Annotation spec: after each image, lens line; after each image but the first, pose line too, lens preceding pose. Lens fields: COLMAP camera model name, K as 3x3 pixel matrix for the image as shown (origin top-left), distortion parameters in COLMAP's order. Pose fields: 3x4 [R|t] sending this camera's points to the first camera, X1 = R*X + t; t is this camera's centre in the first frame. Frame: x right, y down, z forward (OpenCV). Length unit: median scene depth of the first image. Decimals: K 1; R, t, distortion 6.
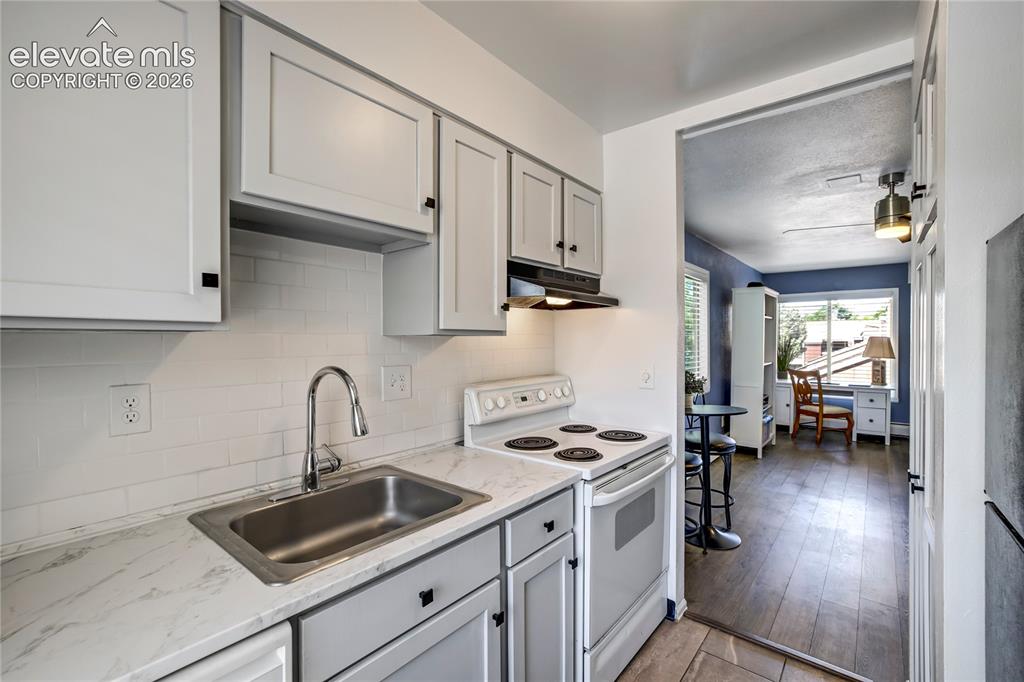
lens RADIAL K [[440.3, 0, 513.0], [0, 440.3, 346.7], [0, 0, 1]] dist [-0.003850, 0.000554]
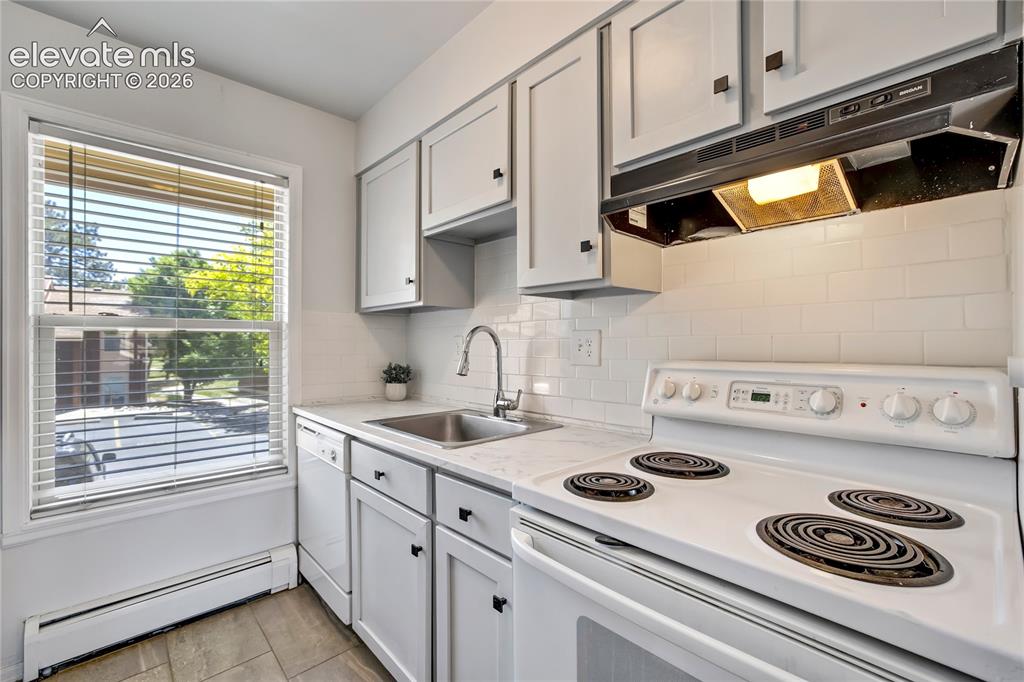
lens RADIAL K [[440.3, 0, 515.1], [0, 440.3, 338.3], [0, 0, 1]] dist [-0.003850, 0.000554]
pose [[-0.120098, -0.003264, -0.992757, 0.533836], [-0.007596, 0.999968, -0.002368, 0.047947], [0.992733, 0.007256, -0.120119, 0.712943]]
